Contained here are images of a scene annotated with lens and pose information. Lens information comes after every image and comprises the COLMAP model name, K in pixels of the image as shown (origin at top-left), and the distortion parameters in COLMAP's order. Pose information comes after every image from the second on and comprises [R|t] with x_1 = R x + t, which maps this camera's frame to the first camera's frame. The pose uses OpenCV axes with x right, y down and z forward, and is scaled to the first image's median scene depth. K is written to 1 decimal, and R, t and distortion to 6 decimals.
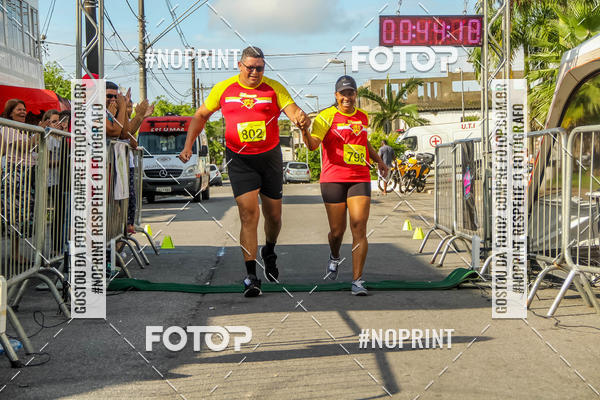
lens RADIAL K [[1471.8, 0, 299.7], [0, 1471.8, 210.1], [0, 0, 1]] dist [0.433817, 0.058417]
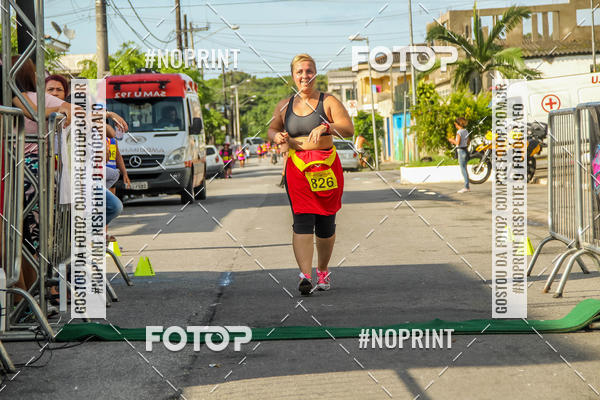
lens RADIAL K [[1635.7, 0, 298.4], [0, 1635.7, 214.9], [0, 0, 1]] dist [0.522124, 0.268537]
pose [[0.999693, -0.017337, -0.017720, -0.007276], [0.017680, 0.999656, 0.019369, -0.013852], [0.017378, -0.019677, 0.999655, 0.270951]]
